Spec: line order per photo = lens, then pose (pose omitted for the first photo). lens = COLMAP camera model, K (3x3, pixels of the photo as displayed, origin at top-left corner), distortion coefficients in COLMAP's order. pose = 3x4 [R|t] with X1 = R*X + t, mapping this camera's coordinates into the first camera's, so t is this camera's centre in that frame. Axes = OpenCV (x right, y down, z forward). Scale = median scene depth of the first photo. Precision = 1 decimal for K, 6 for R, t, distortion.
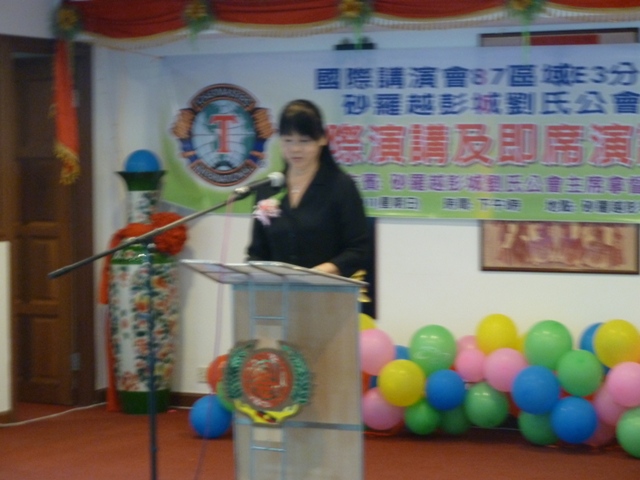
lens RADIAL K [[1965.3, 0, 319.4], [0, 1965.3, 236.6], [0, 0, 1]] dist [0.099529, 0.000000]
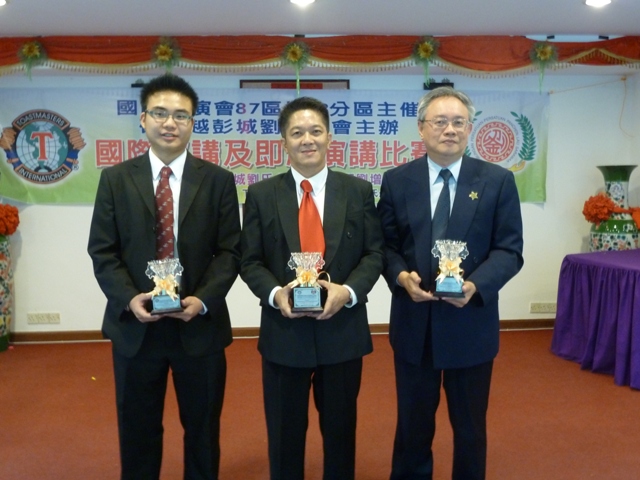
lens RADIAL K [[658.2, 0, 318.9], [0, 658.2, 227.5], [0, 0, 1]] dist [-0.011606, 0.000000]
pose [[0.854674, -0.055121, 0.516231, -0.126818], [0.025160, 0.997577, 0.064863, -0.020441], [-0.518555, -0.042448, 0.853990, 0.509768]]
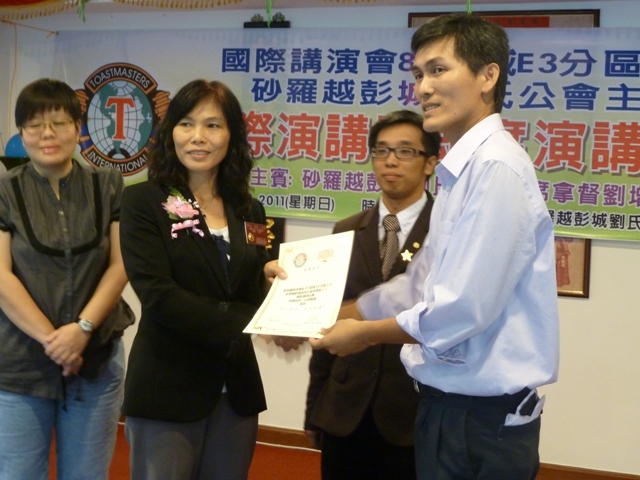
lens RADIAL K [[1309.7, 0, 310.8], [0, 1309.7, 211.8], [0, 0, 1]] dist [0.009030, 0.000000]
pose [[0.998664, 0.035257, 0.037783, 0.018078], [-0.035371, 0.999372, 0.002340, -0.014138], [-0.037677, -0.003673, 0.999283, 0.402225]]
